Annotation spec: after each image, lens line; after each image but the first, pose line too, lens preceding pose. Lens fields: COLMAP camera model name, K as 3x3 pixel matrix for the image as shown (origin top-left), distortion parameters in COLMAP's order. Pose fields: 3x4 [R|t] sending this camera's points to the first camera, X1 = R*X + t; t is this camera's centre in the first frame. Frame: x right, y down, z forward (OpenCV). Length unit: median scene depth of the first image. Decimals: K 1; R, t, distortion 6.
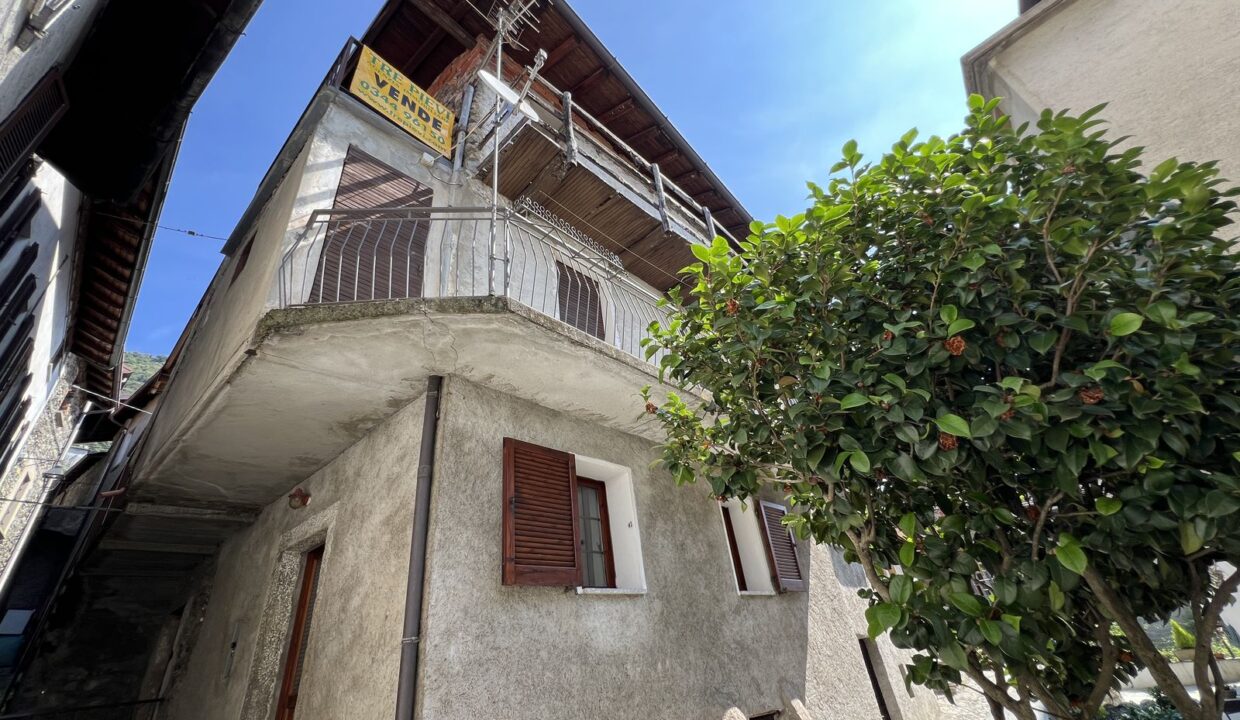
lens RADIAL K [[499.3, 0, 618.3], [0, 499.3, 356.9], [0, 0, 1]] dist [-0.002742, 0.000595]
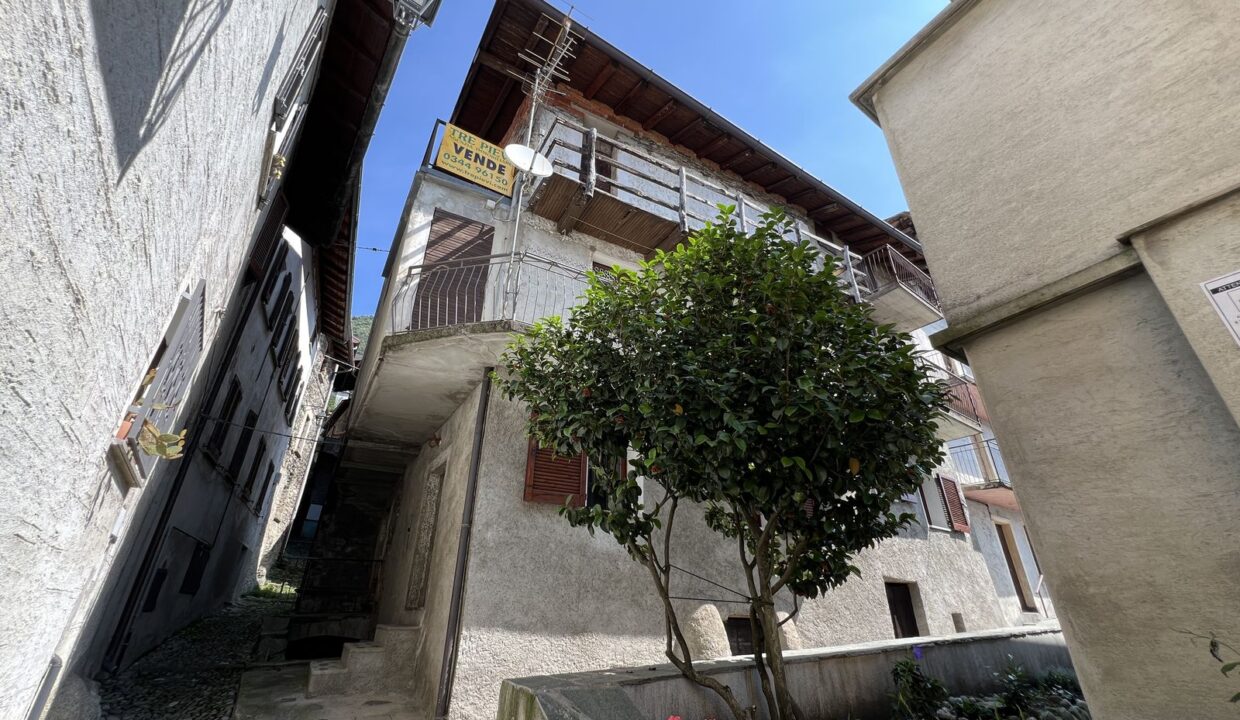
lens RADIAL K [[499.3, 0, 617.1], [0, 499.3, 357.0], [0, 0, 1]] dist [-0.002742, 0.000595]
pose [[0.950021, -0.017524, -0.311693, 0.389638], [0.051274, 0.993623, 0.100418, -0.100986], [0.307946, -0.111381, 0.944862, -0.255012]]
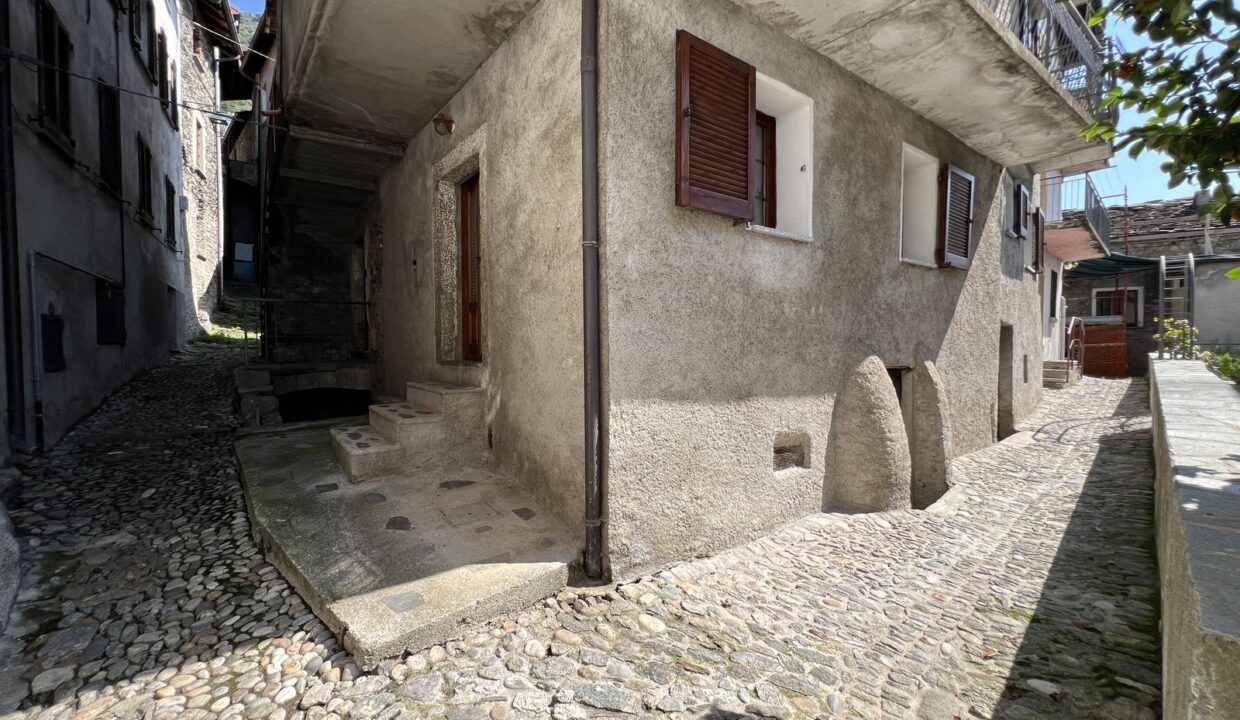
lens RADIAL K [[499.3, 0, 617.1], [0, 499.3, 357.9], [0, 0, 1]] dist [-0.002742, 0.000595]
pose [[0.978458, 0.119736, -0.168173, -0.104802], [-0.004252, 0.826135, 0.563456, 0.119228], [0.206400, -0.550603, 0.808848, 0.051799]]
